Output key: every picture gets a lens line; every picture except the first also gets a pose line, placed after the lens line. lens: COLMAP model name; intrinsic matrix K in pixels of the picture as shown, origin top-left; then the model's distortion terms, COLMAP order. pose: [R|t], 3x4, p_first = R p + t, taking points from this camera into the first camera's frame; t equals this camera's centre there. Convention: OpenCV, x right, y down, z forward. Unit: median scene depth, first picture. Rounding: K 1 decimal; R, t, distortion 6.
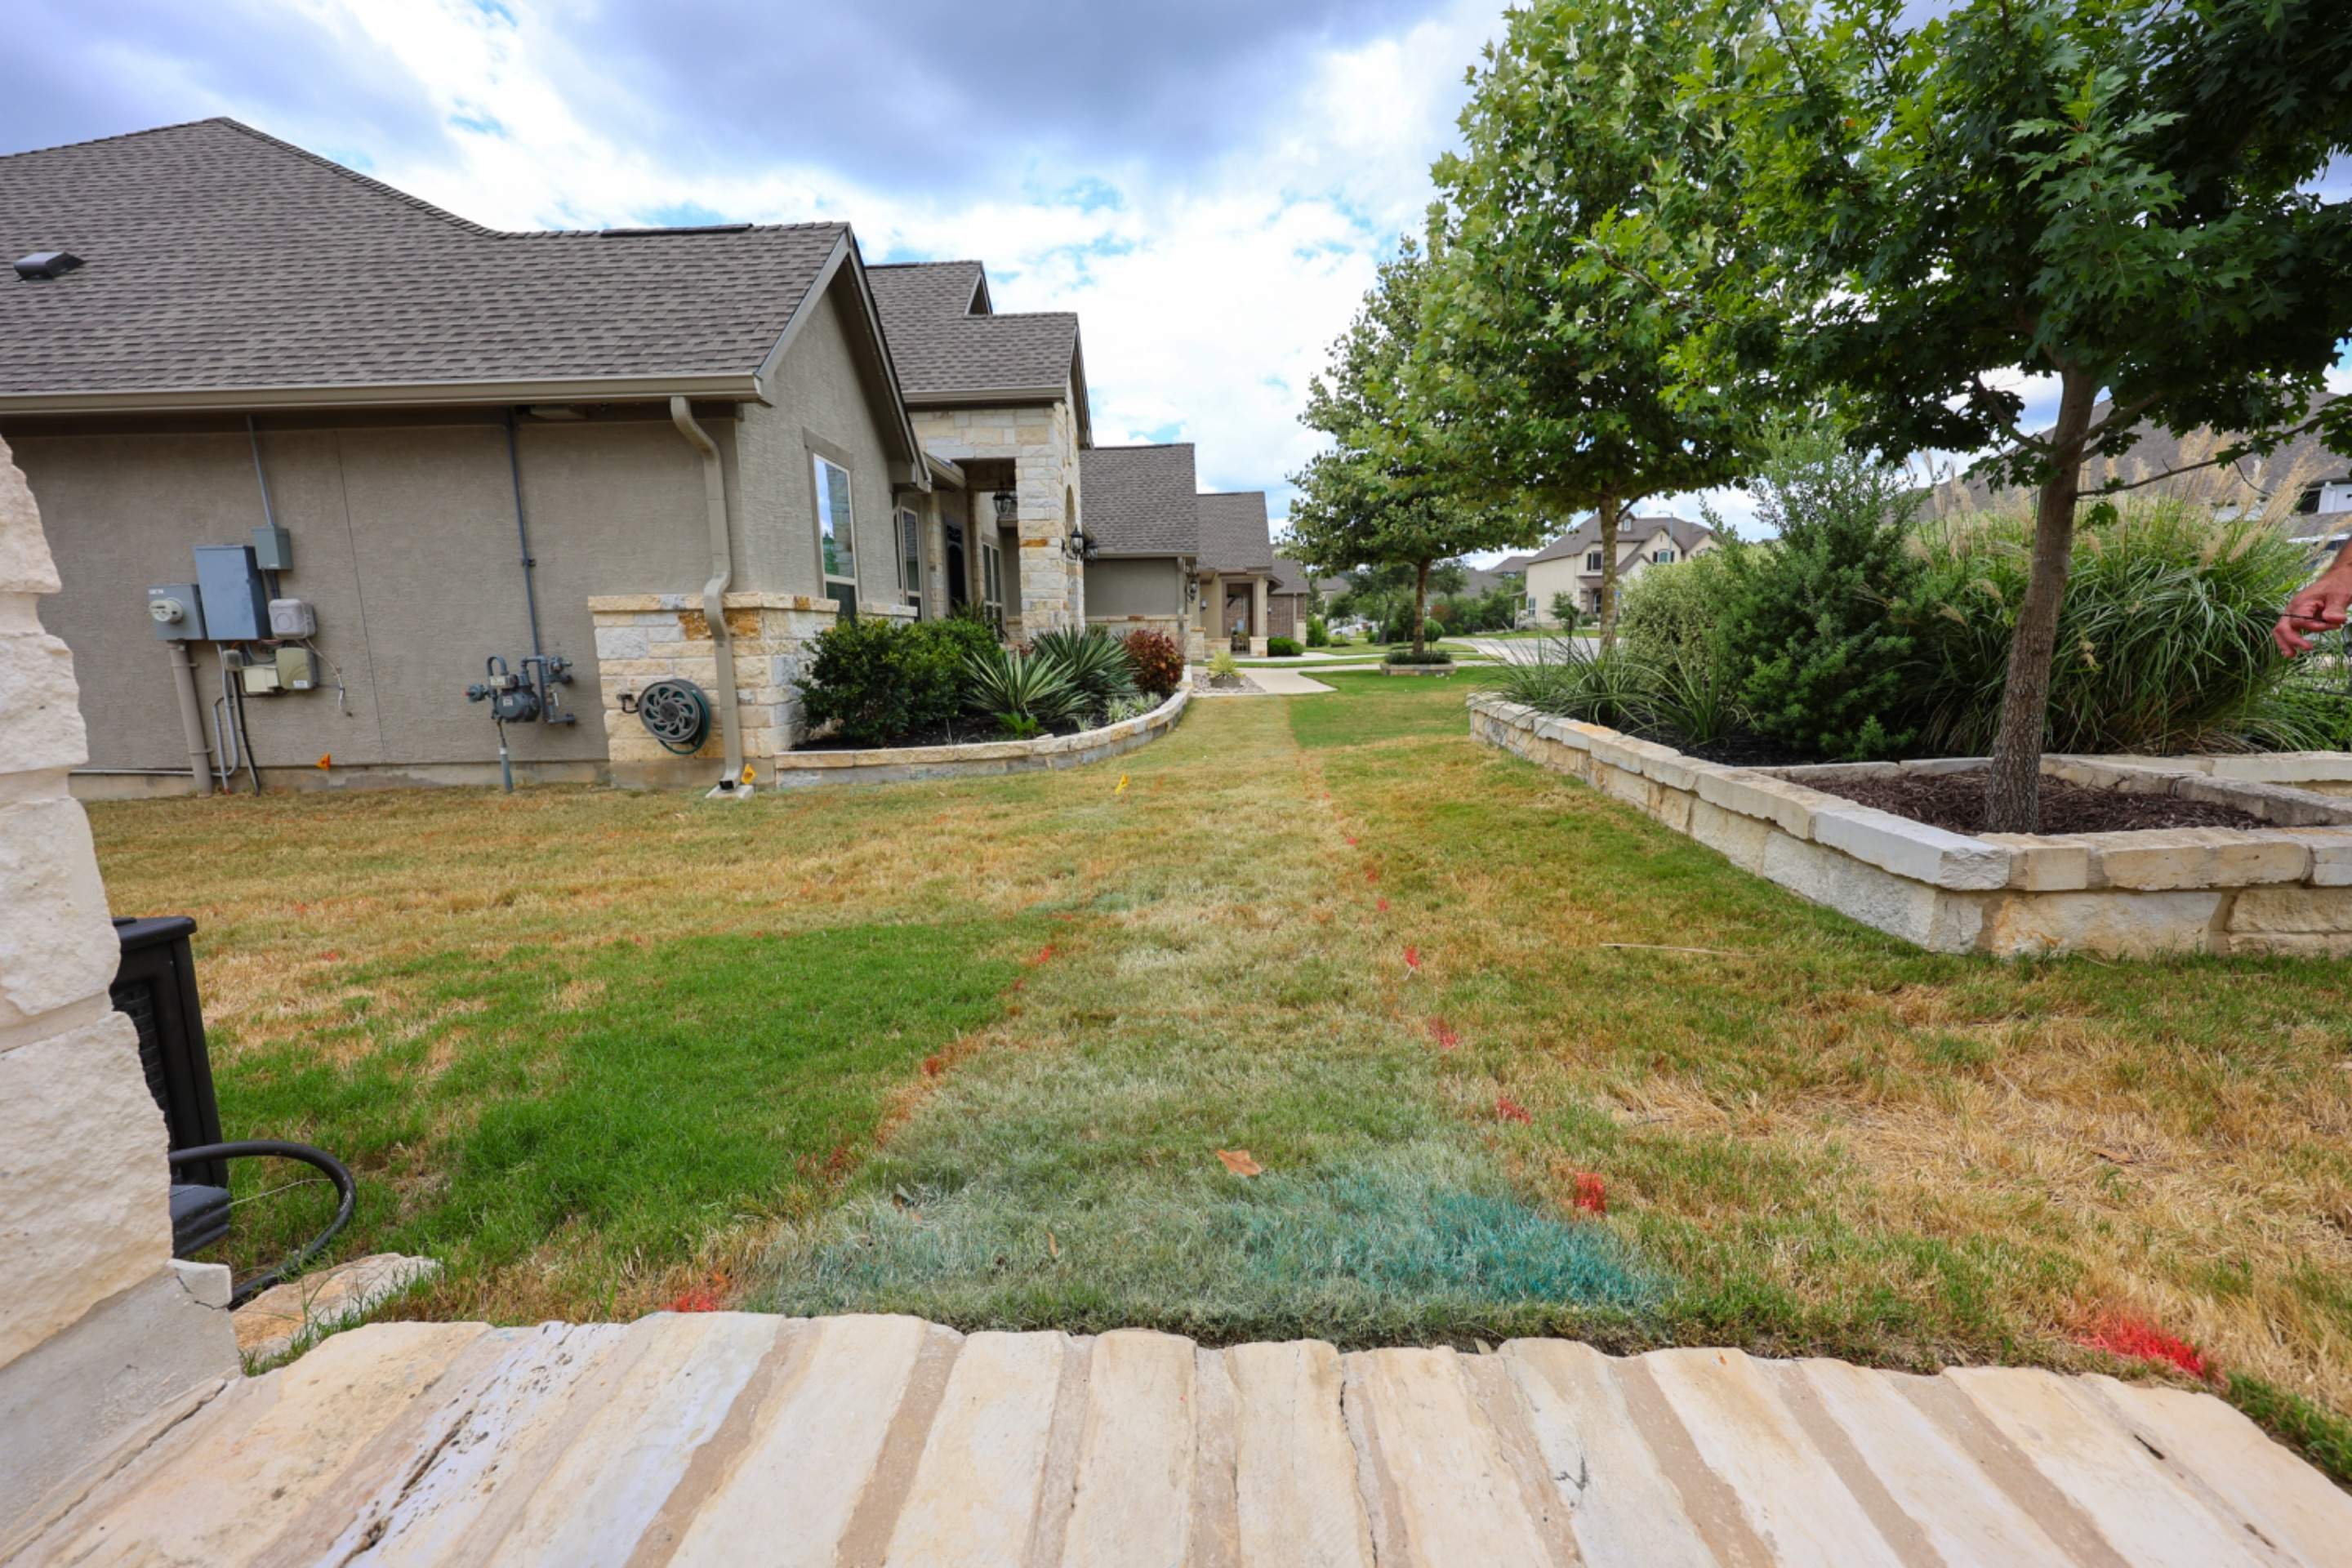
lens RADIAL K [[941.9, 0, 1161.7], [0, 941.9, 781.4], [0, 0, 1]] dist [0.003490, -0.000390]
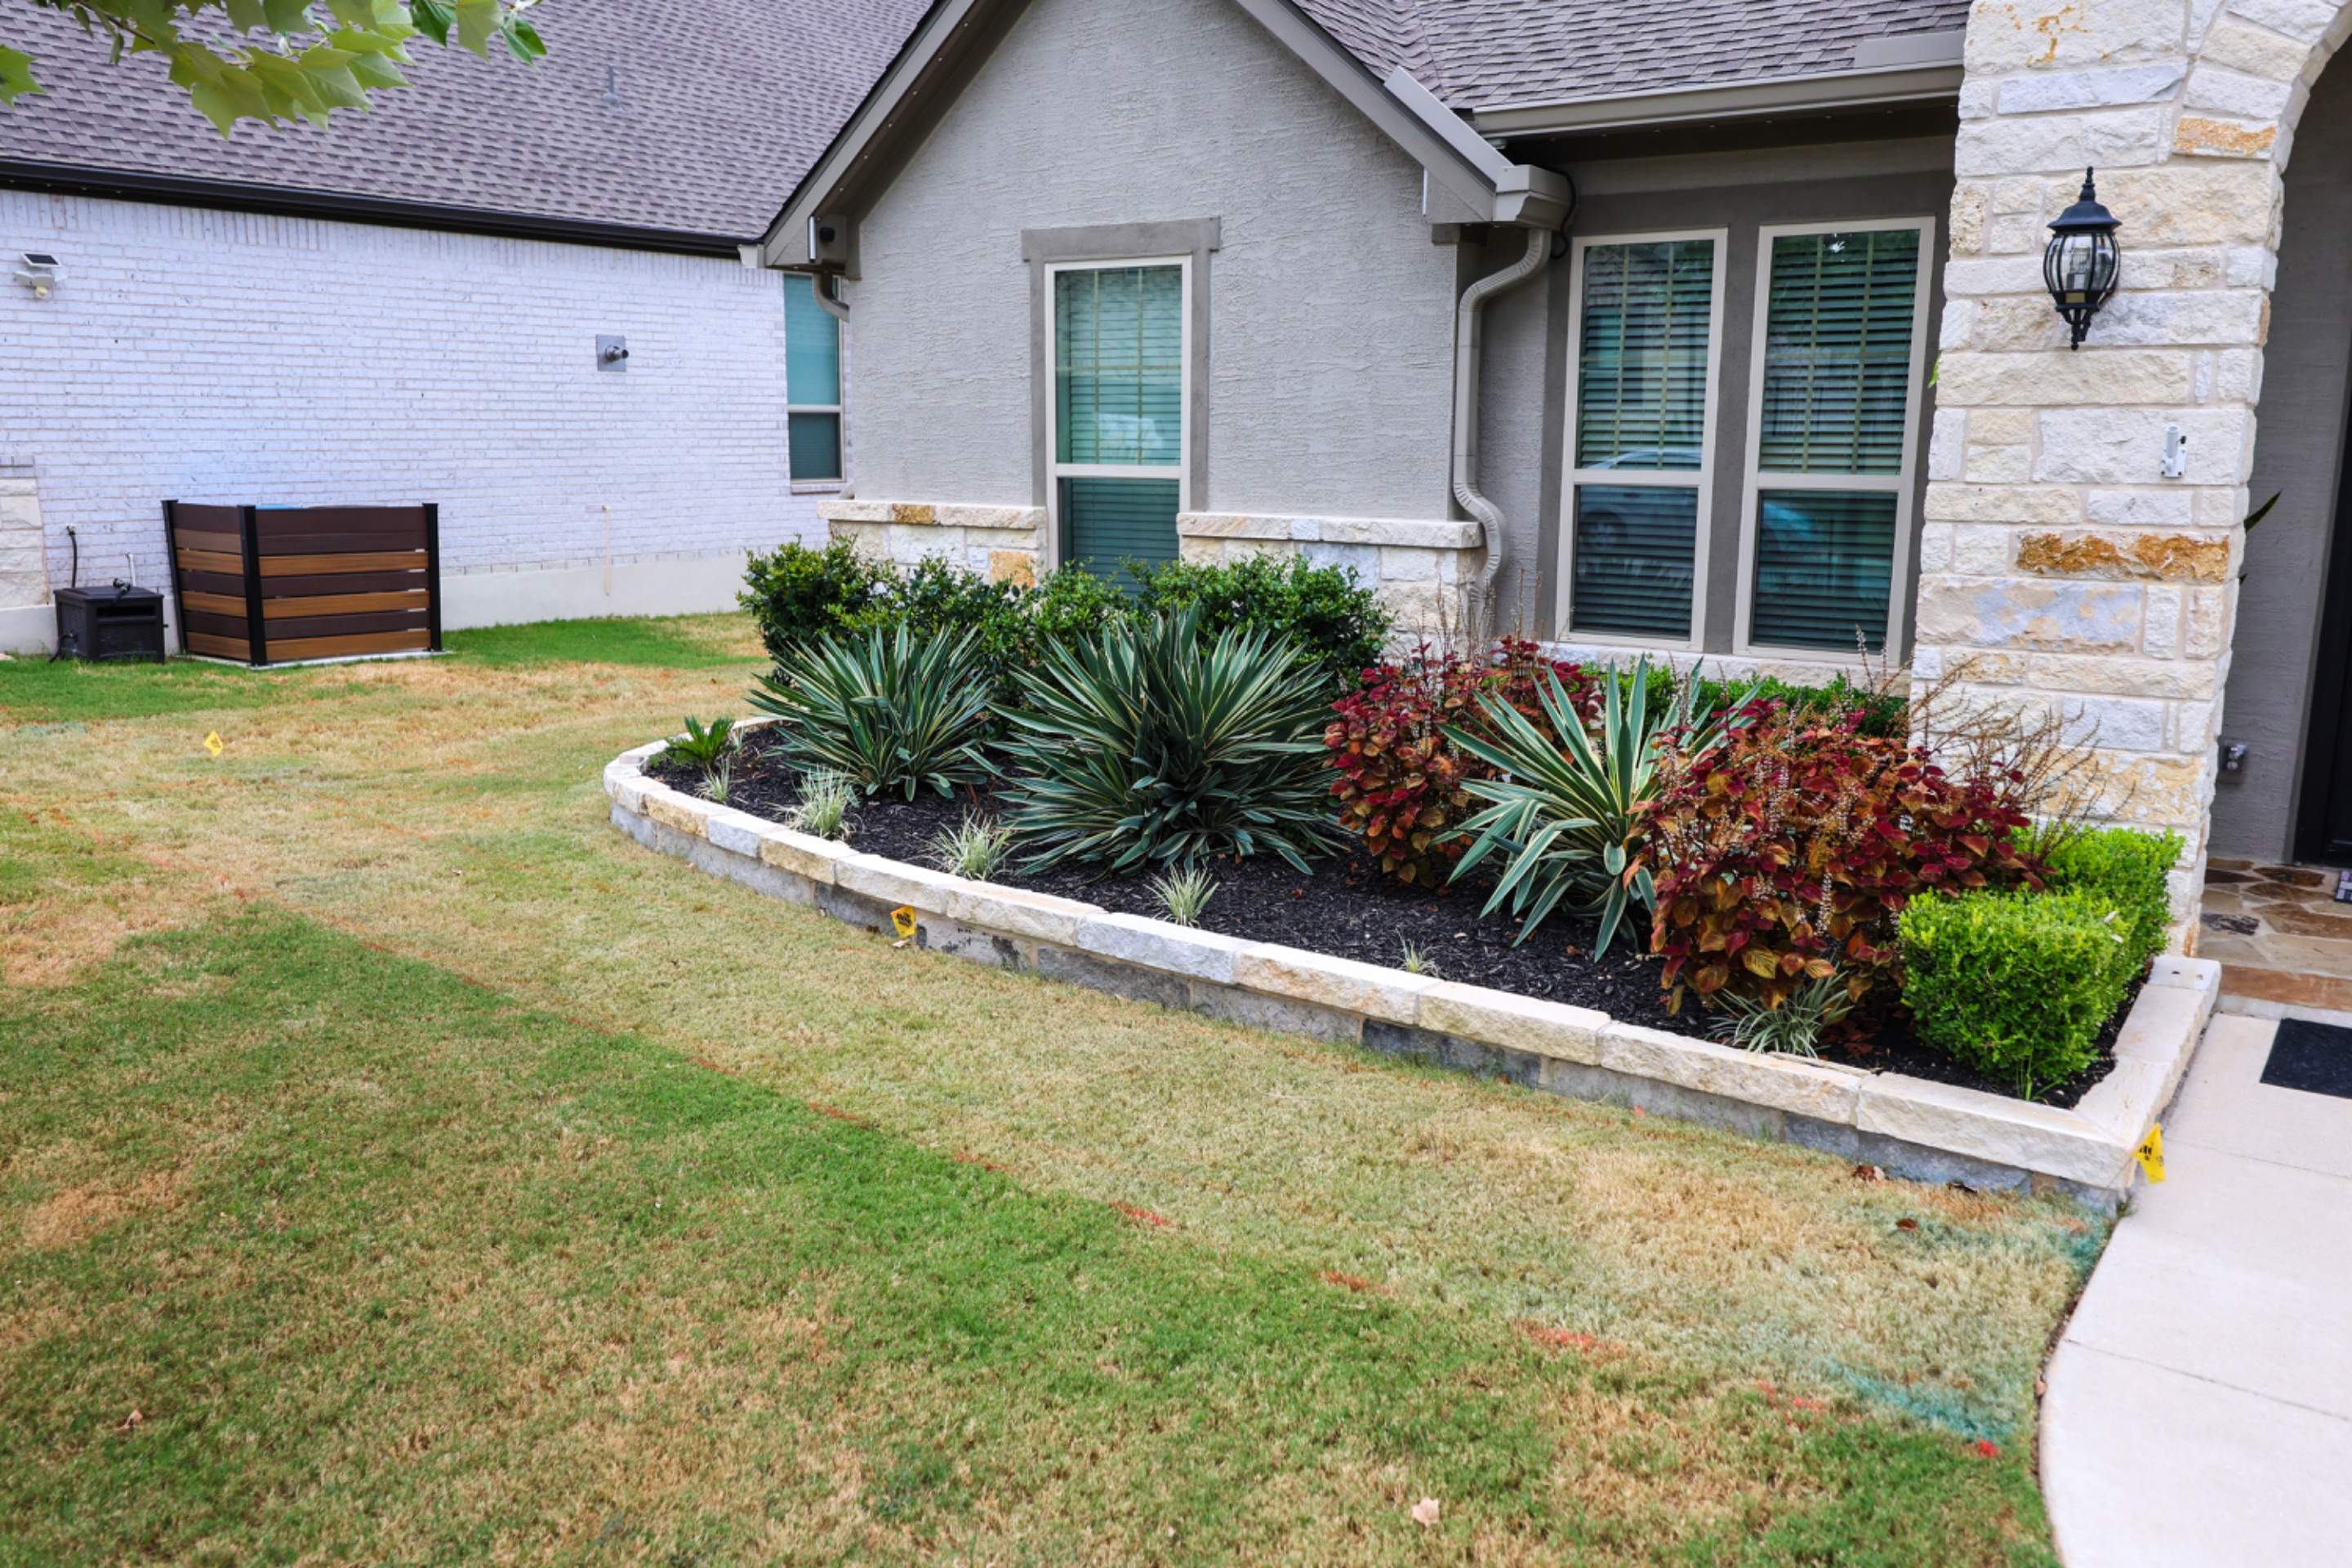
lens RADIAL K [[1836.6, 0, 1174.1], [0, 1836.6, 804.4], [0, 0, 1]] dist [-0.003384, 0.000022]
pose [[-0.545815, 0.190705, -0.815915, 0.671153], [-0.123666, 0.944757, 0.303547, -0.436499], [0.828730, 0.266581, -0.492079, 1.949390]]
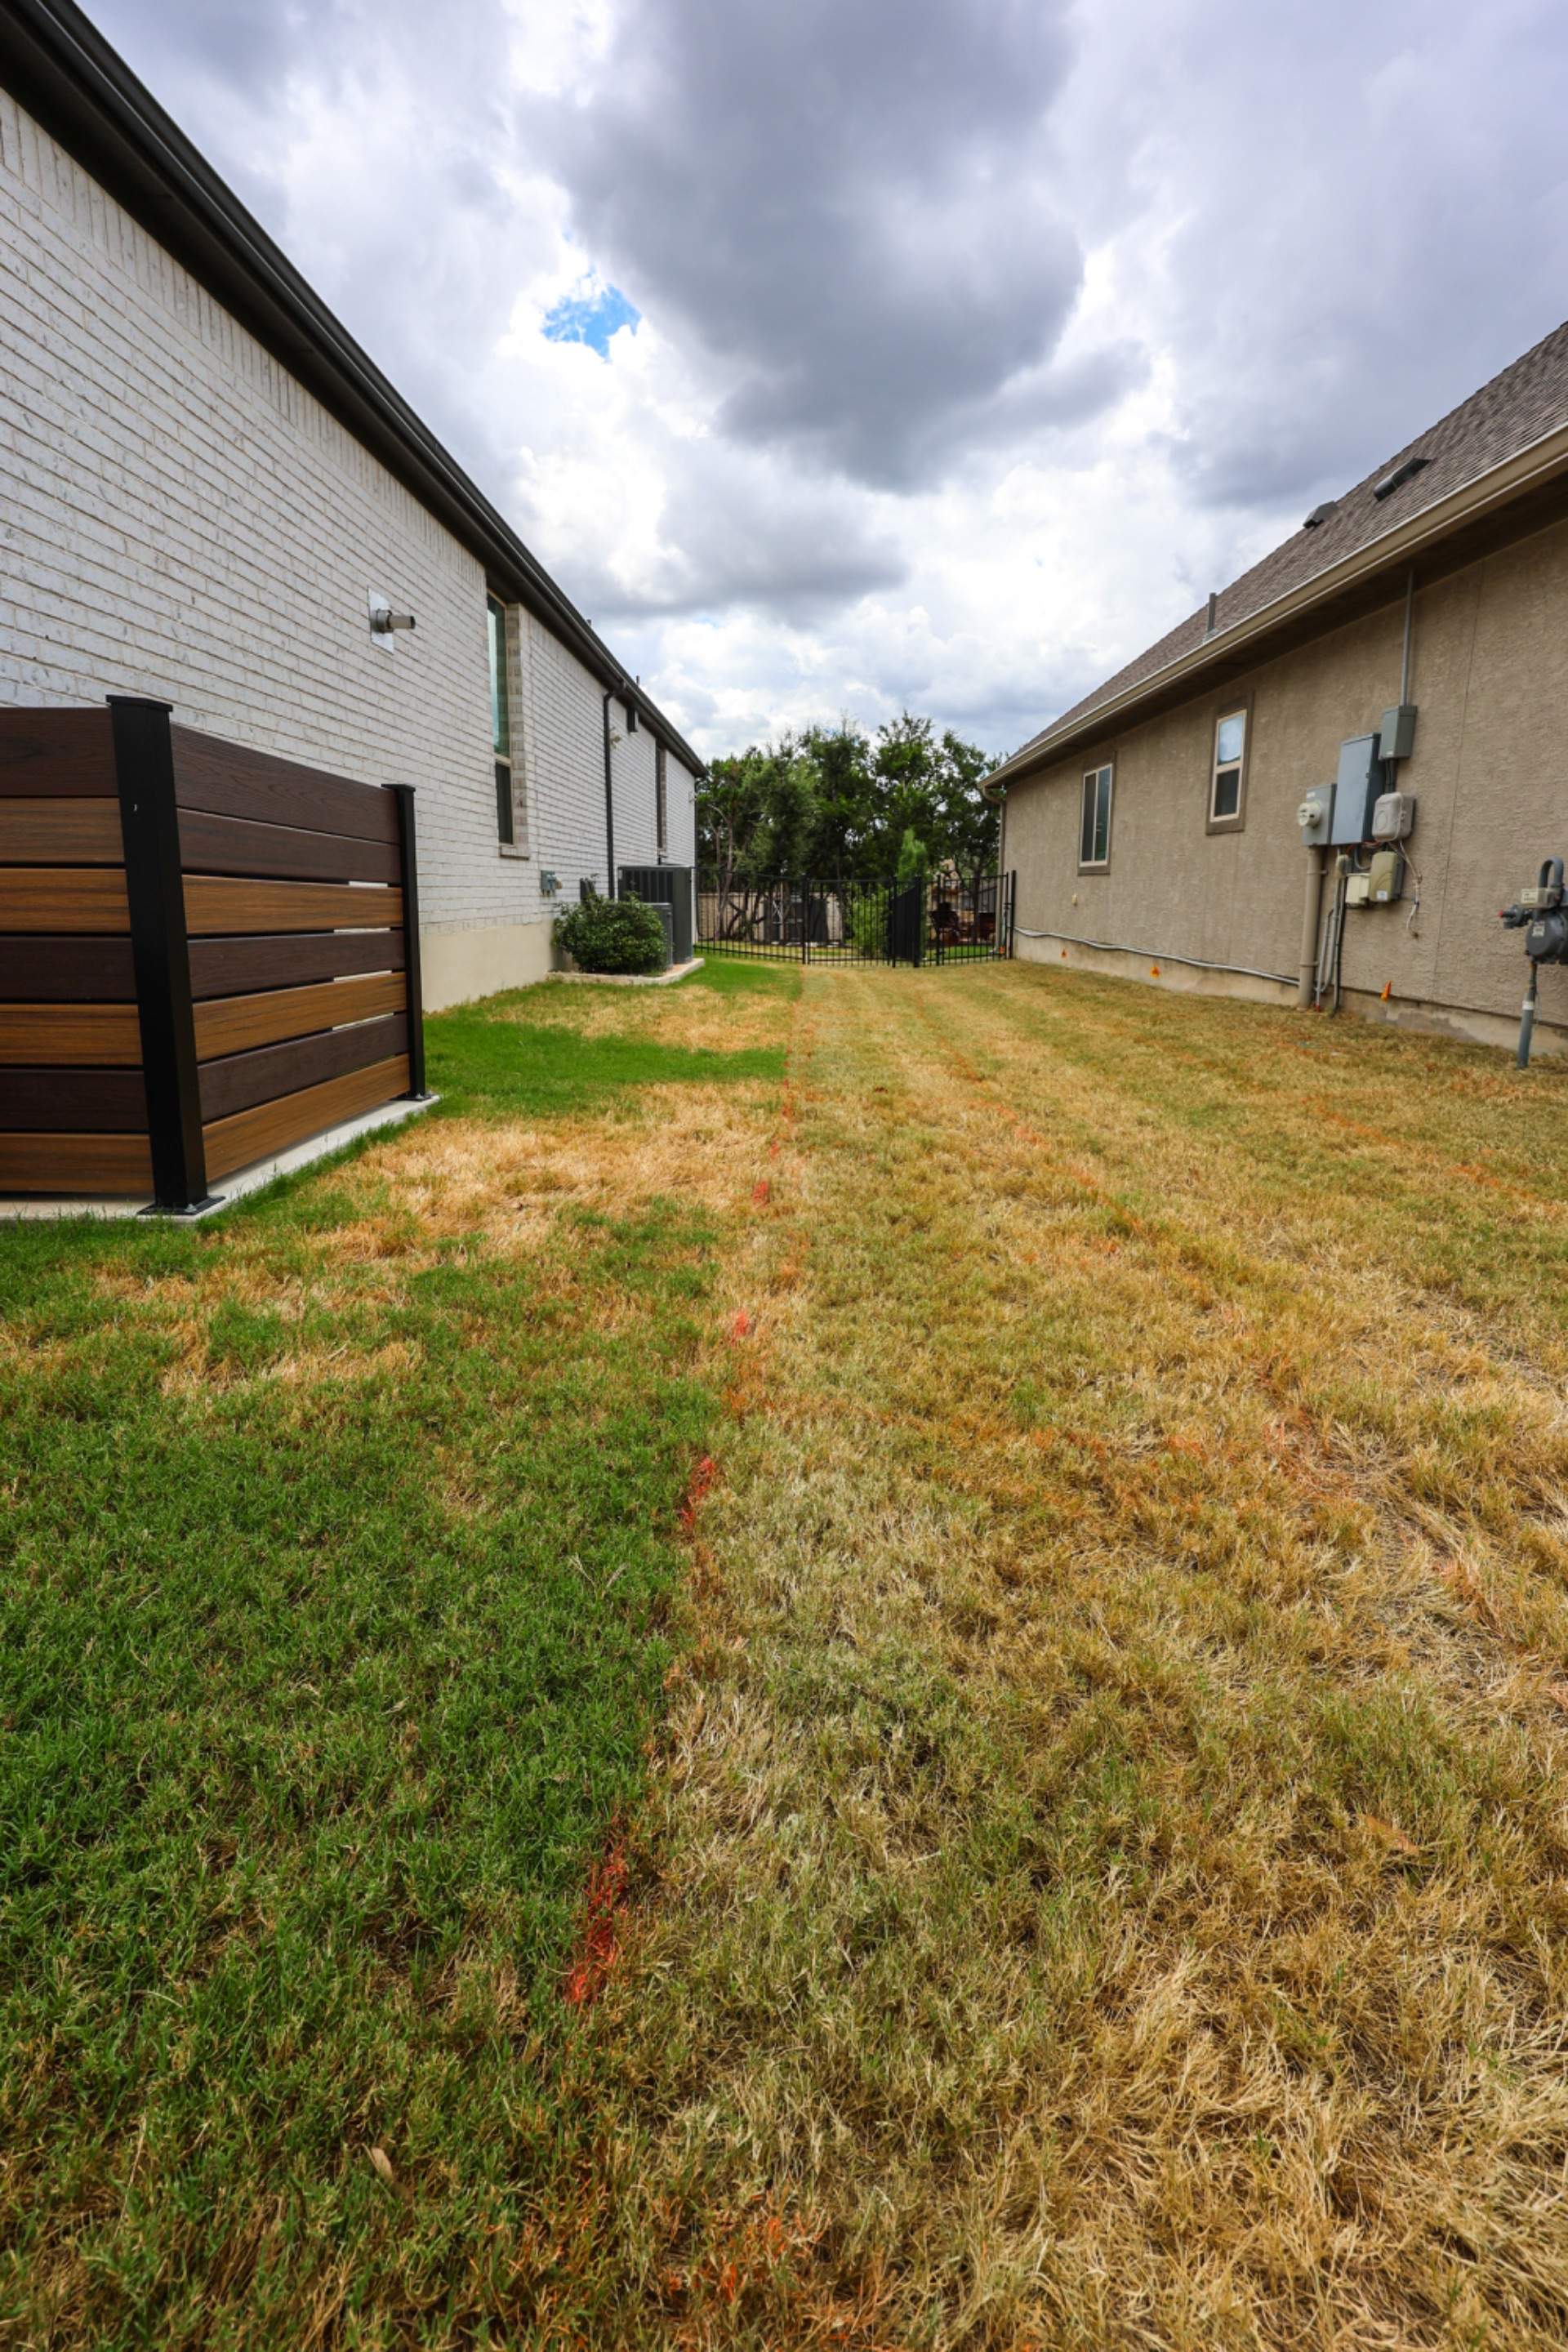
lens RADIAL K [[1000.9, 0, 798.6], [0, 1000.9, 1073.4], [0, 0, 1]] dist [0.003376, -0.000663]
pose [[0.026962, 0.203192, -0.978768, -0.018126], [-0.156550, 0.967900, 0.196624, -0.042506], [0.987302, 0.147925, 0.057906, 0.448809]]
